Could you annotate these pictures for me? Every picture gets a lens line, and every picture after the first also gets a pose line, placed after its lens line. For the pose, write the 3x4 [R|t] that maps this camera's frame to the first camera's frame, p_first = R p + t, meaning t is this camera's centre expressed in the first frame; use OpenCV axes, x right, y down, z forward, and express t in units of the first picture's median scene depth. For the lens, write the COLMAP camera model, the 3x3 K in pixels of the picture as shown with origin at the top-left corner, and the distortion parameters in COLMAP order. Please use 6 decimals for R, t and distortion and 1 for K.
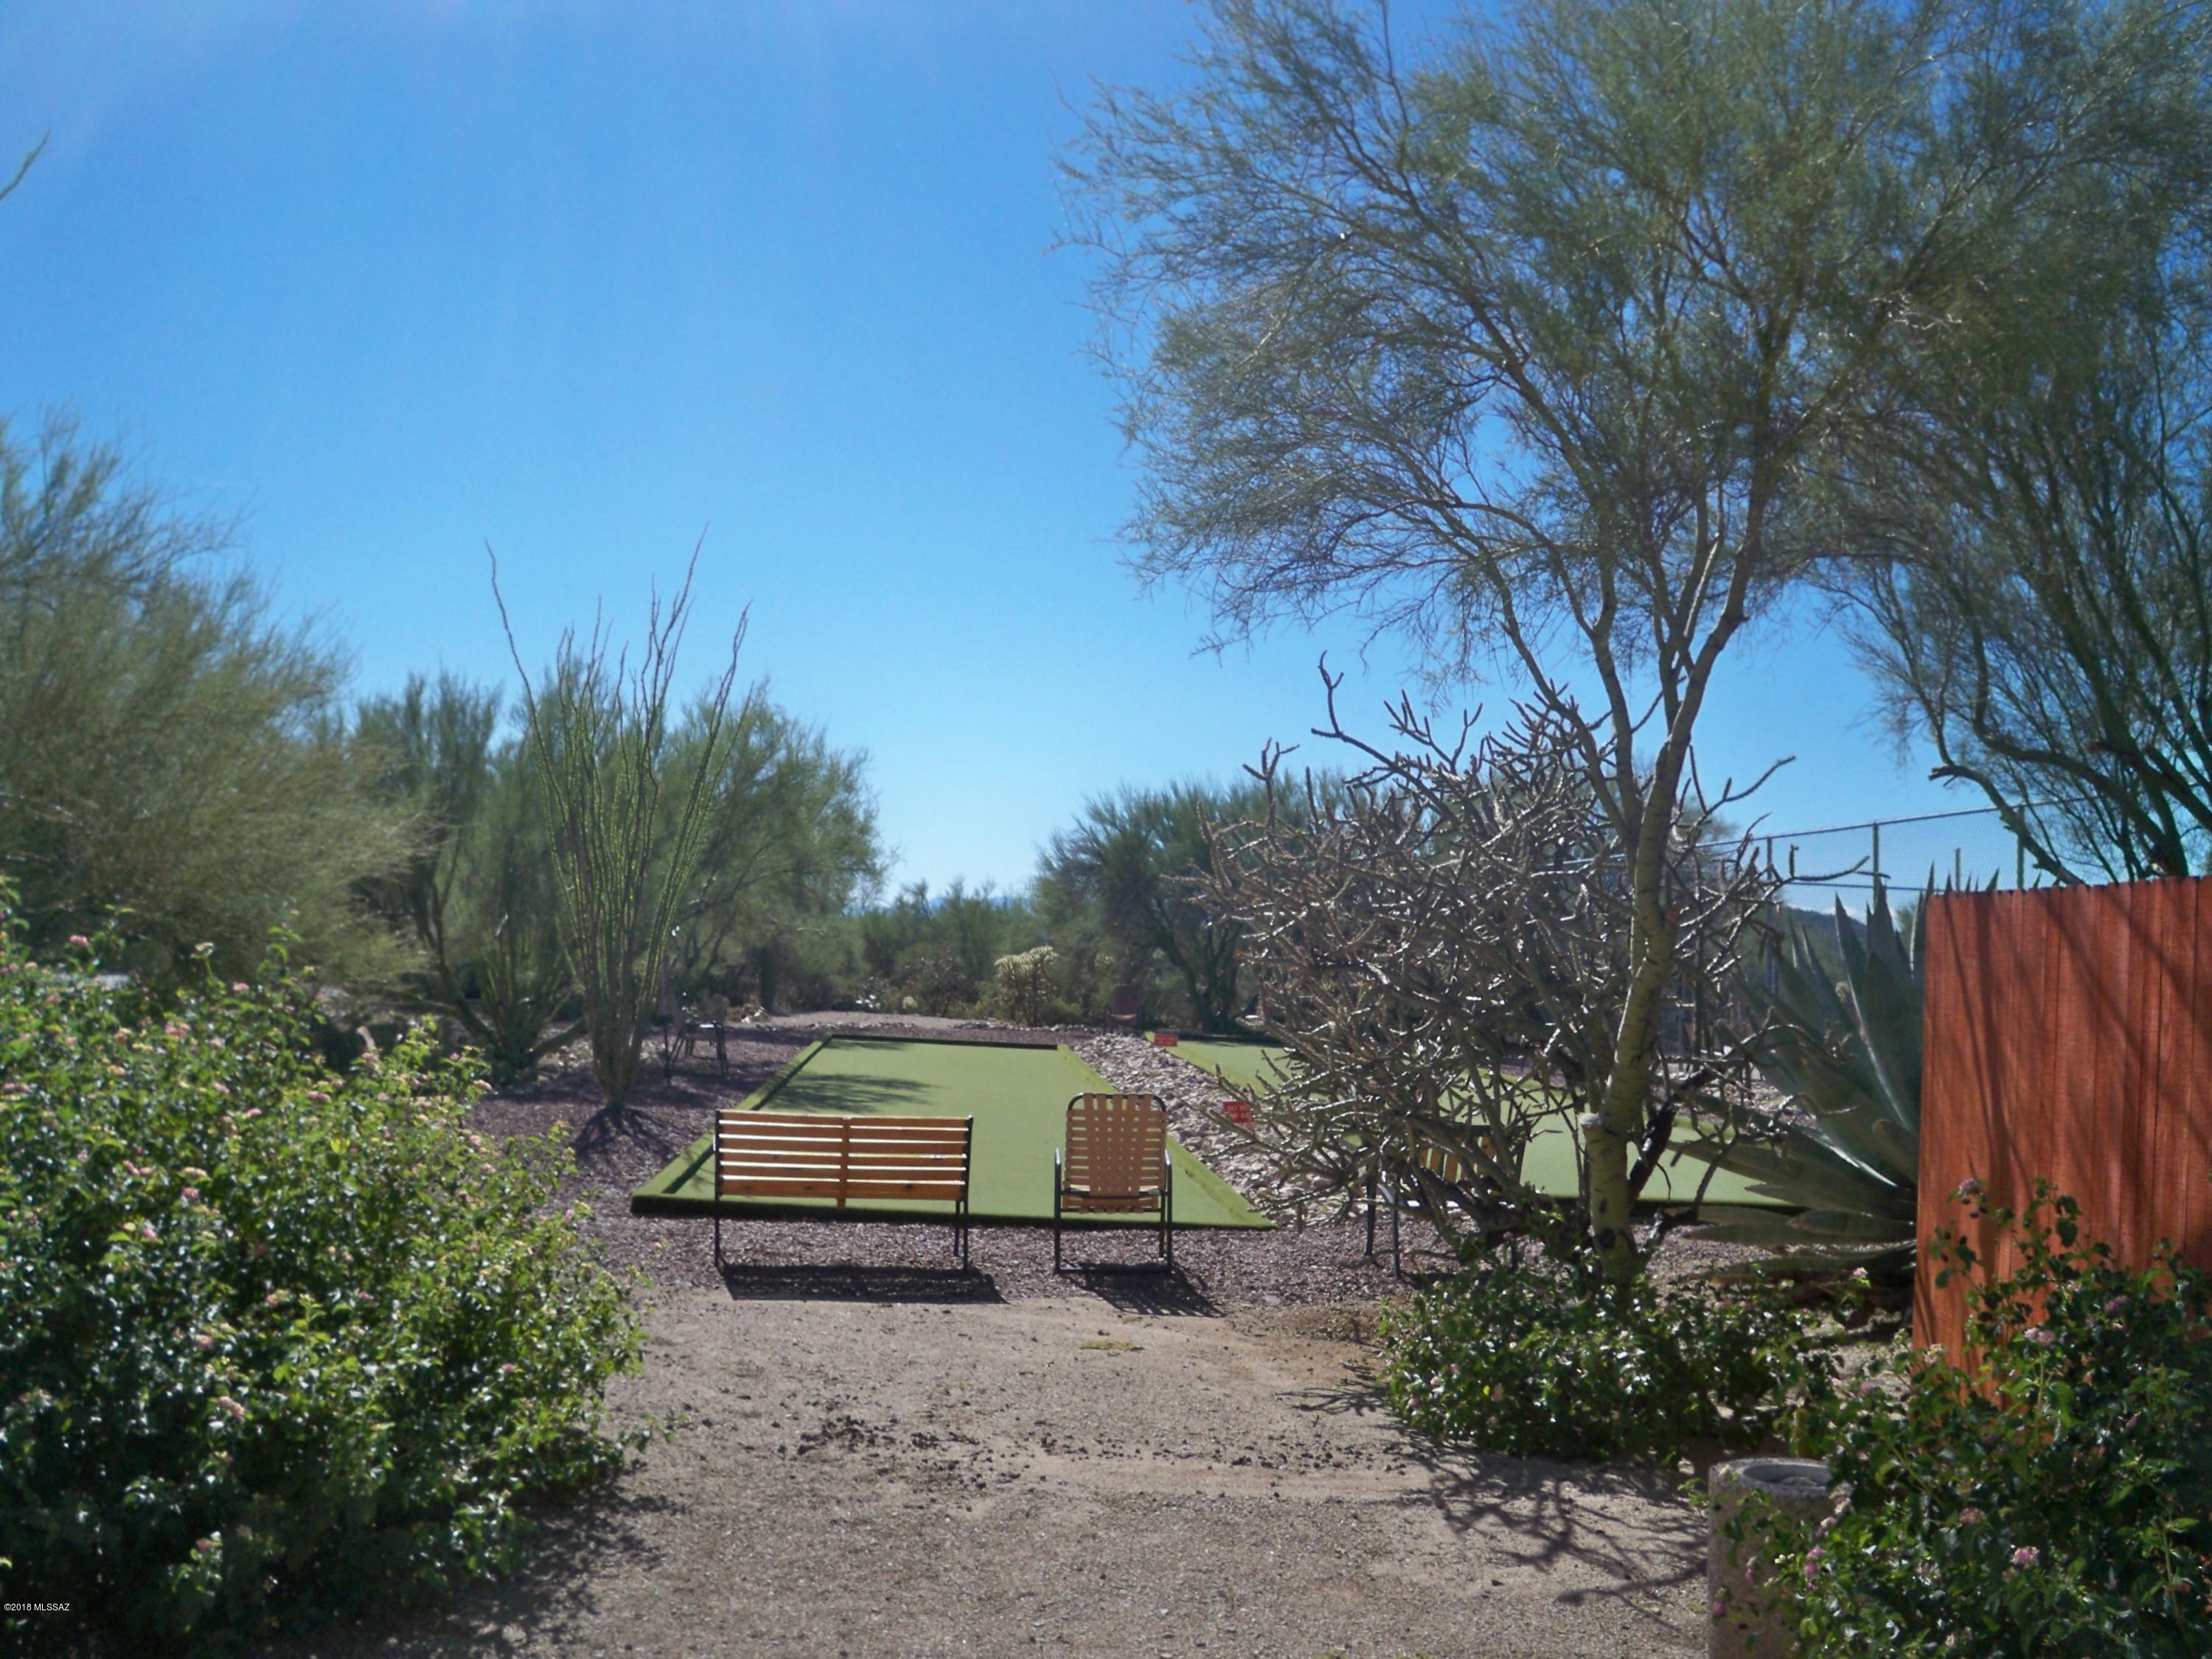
lens RADIAL K [[2289.9, 0, 1092.8], [0, 2289.9, 815.8], [0, 0, 1]] dist [-0.136564, 0.082987]
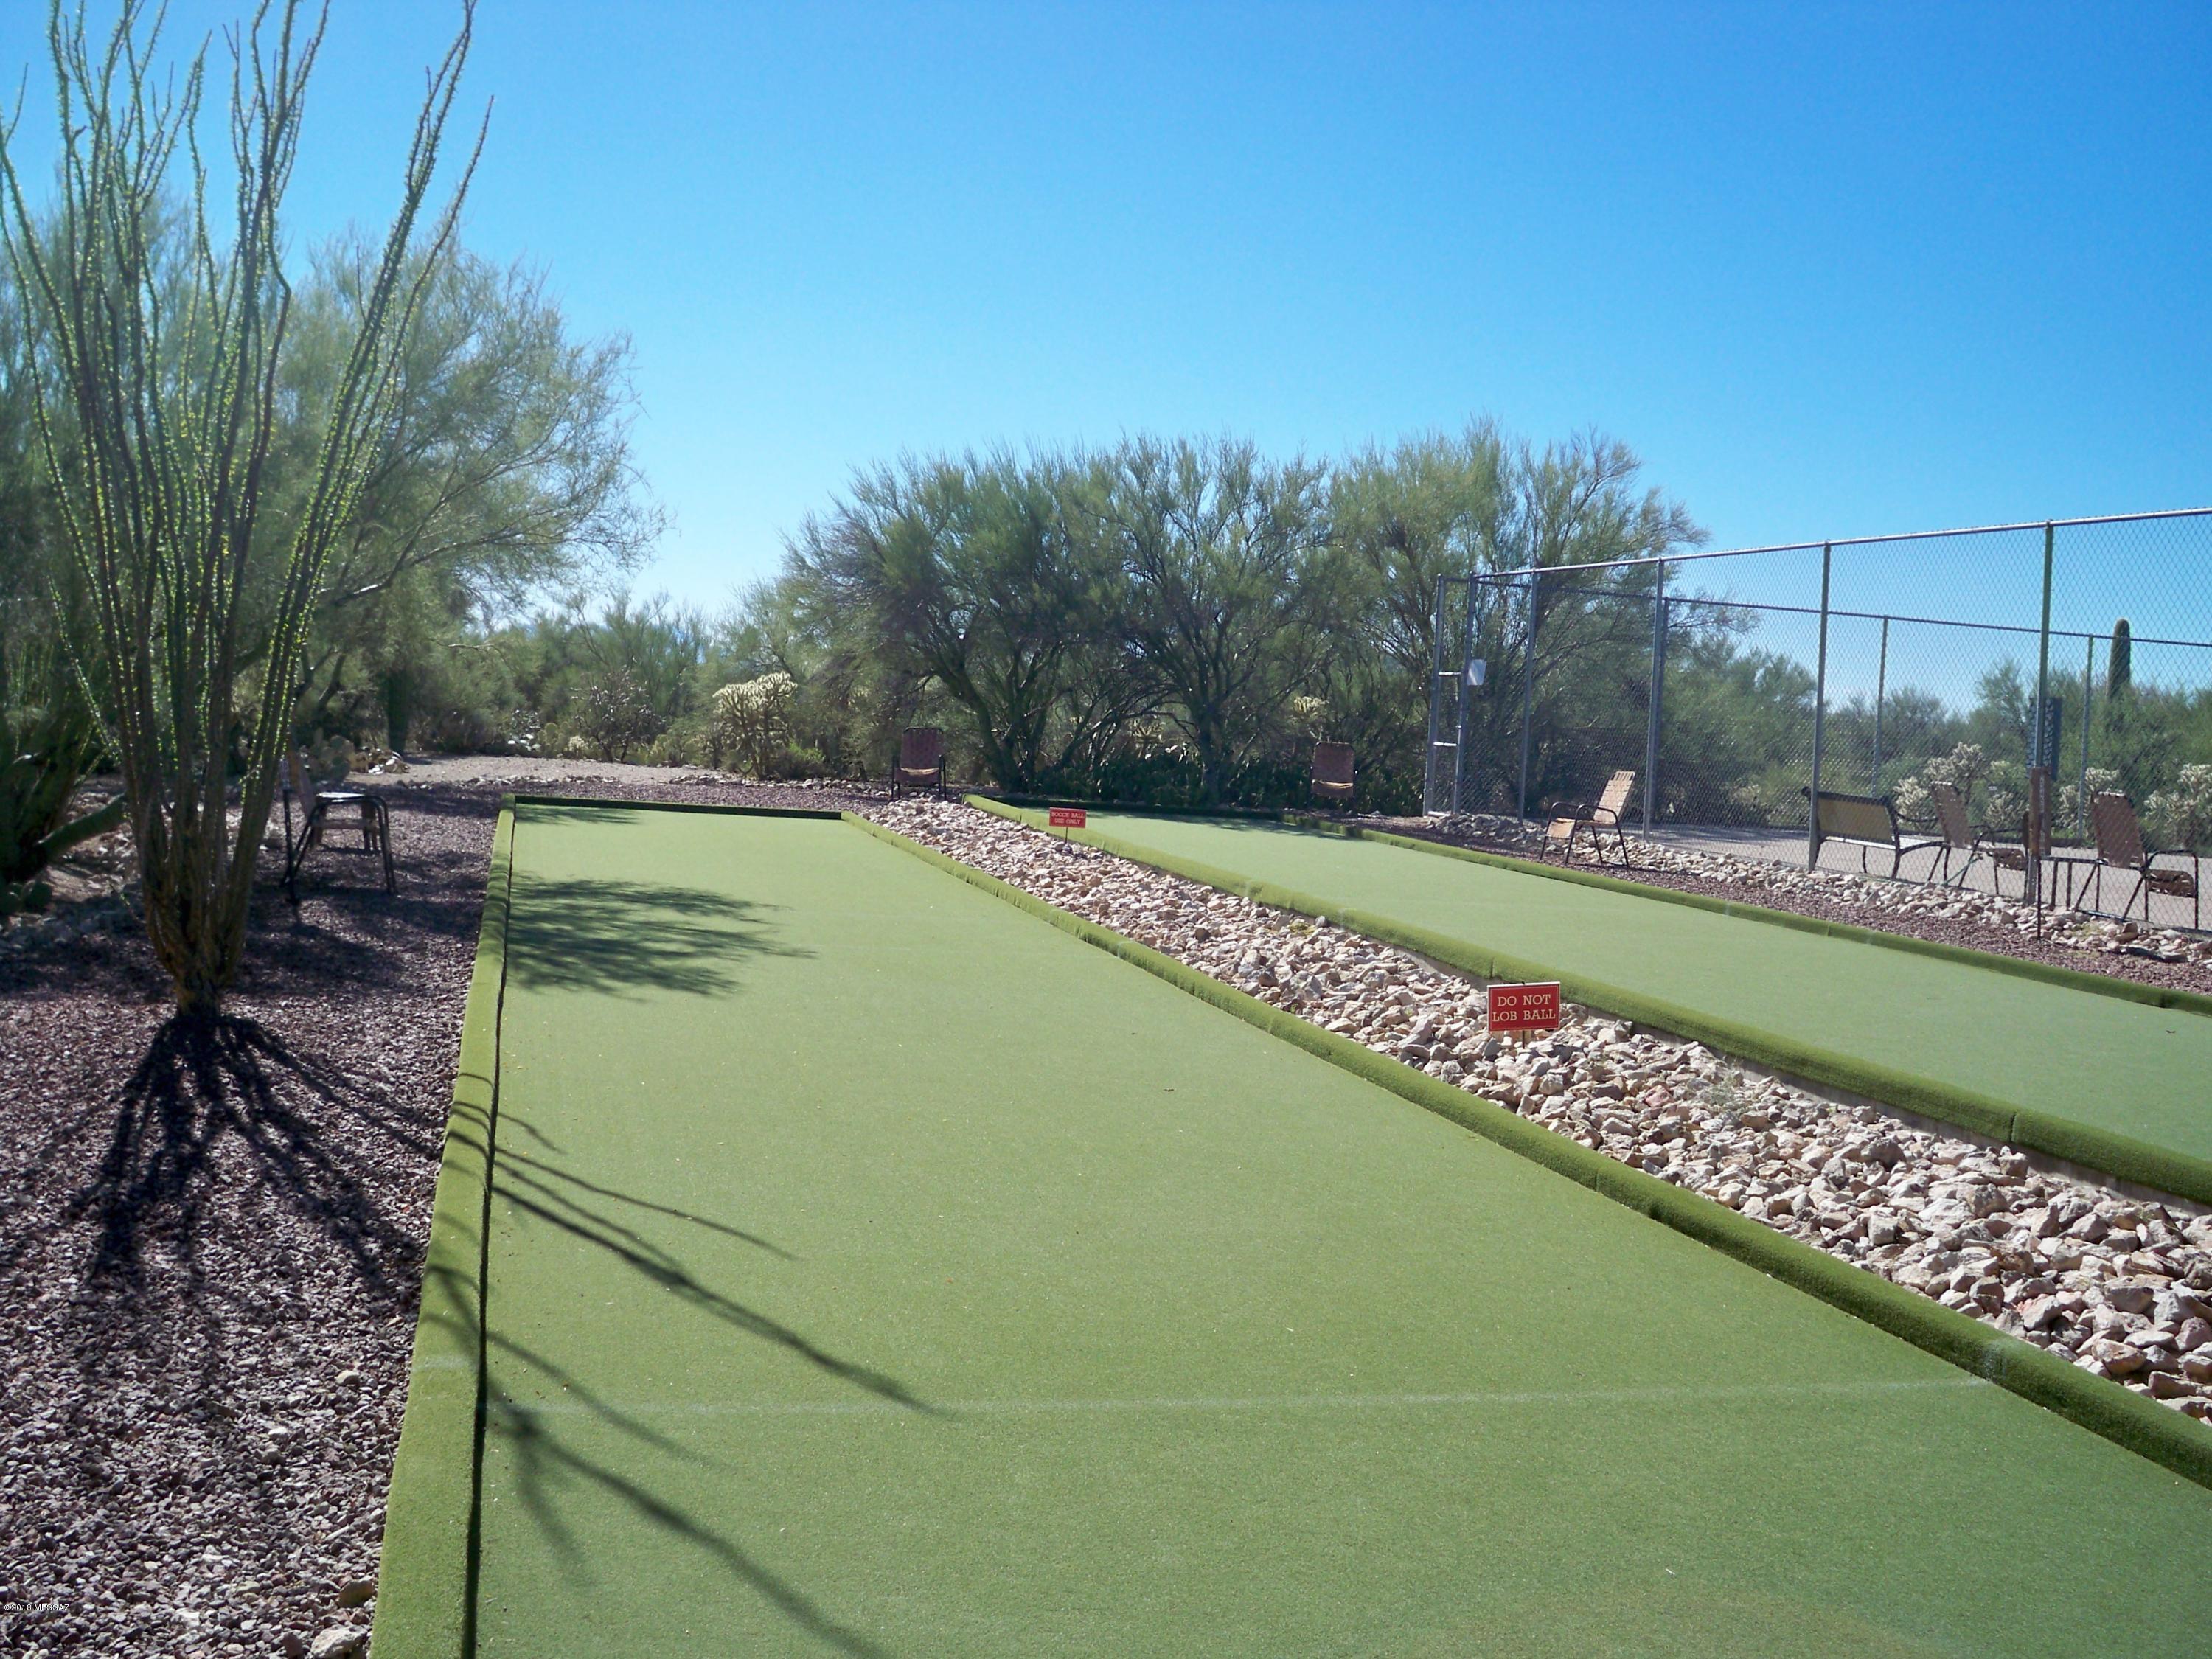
lens RADIAL K [[2241.0, 0, 1106.0], [0, 2241.0, 829.5], [0, 0, 1]] dist [-0.264910, 0.376614]
pose [[0.981357, 0.002348, 0.192179, -0.057835], [-0.026086, 0.992299, 0.121087, 0.017616], [-0.190415, -0.123843, 0.973861, 0.274529]]
